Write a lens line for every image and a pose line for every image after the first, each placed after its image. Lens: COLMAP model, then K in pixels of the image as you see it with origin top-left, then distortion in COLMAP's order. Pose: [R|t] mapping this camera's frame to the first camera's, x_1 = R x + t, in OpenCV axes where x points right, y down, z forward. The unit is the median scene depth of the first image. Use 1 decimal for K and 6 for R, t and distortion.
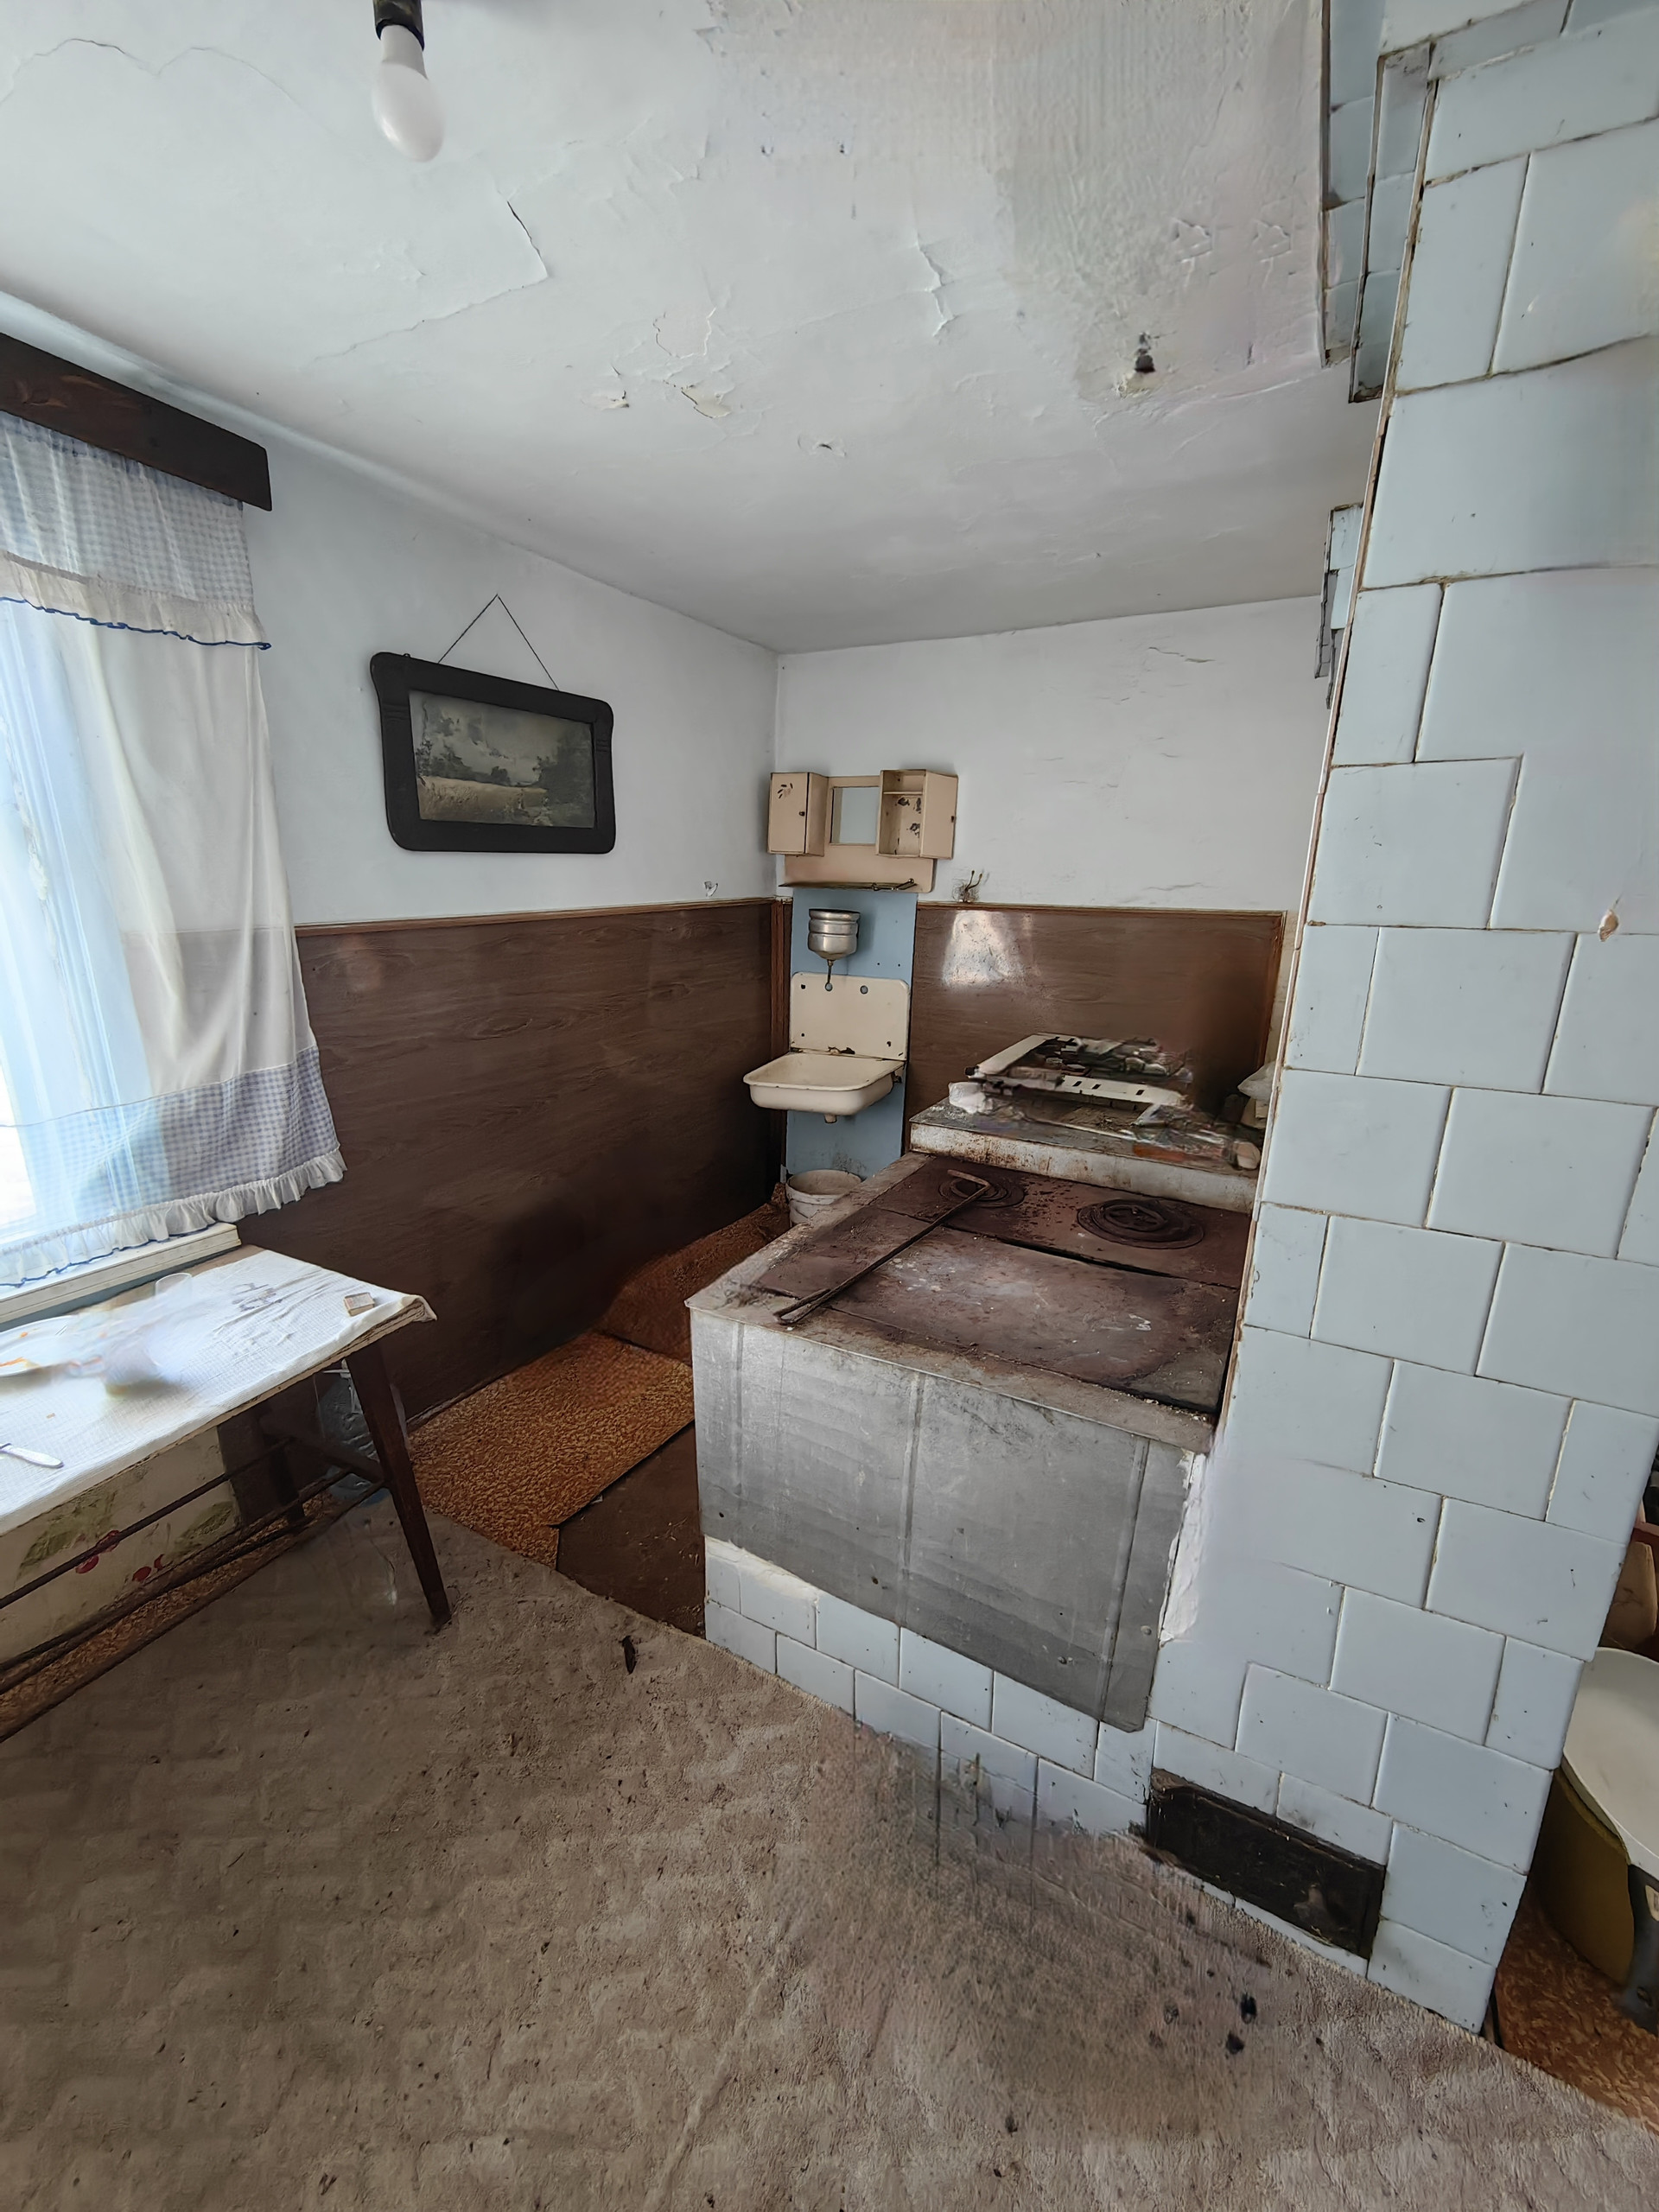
lens RADIAL K [[875.5, 0, 832.2], [0, 875.5, 1108.6], [0, 0, 1]] dist [0.001460, 0.000222]
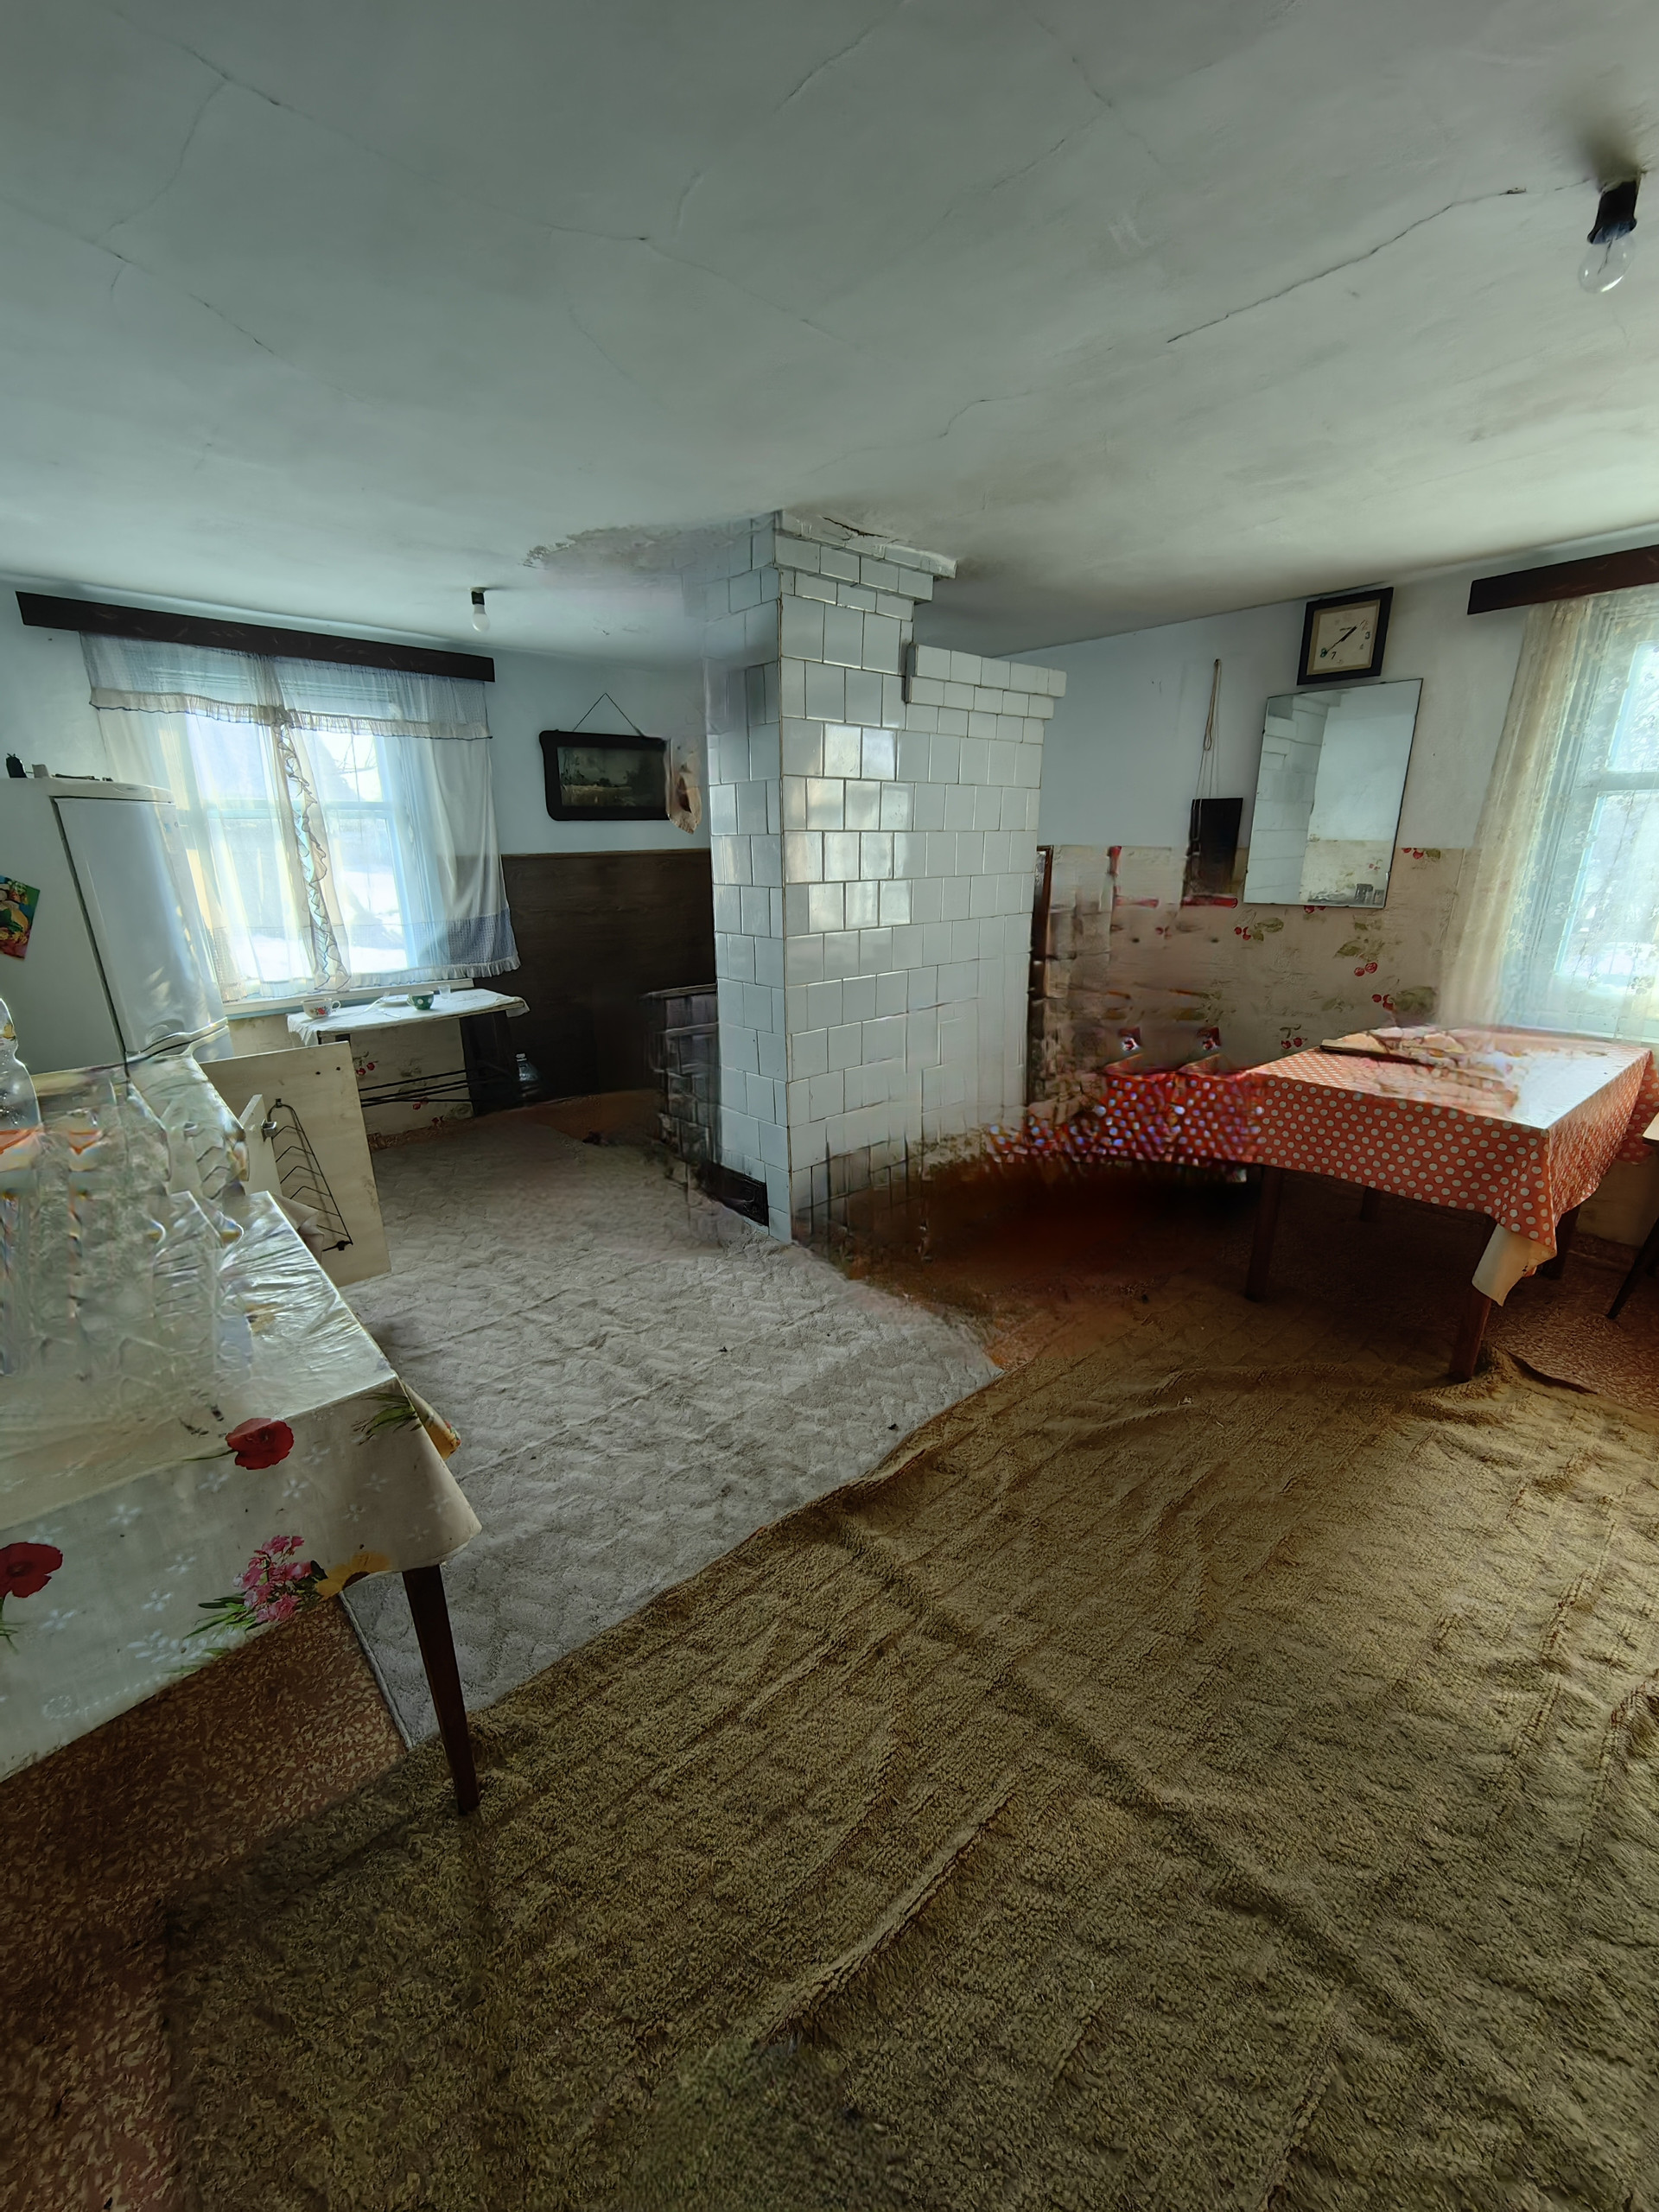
lens RADIAL K [[875.5, 0, 820.8], [0, 875.5, 1110.8], [0, 0, 1]] dist [0.001460, 0.000222]
pose [[0.934083, 0.080744, -0.347806, 1.067034], [-0.068213, 0.996508, 0.048146, 0.307227], [0.350479, -0.021248, 0.936330, -0.920944]]
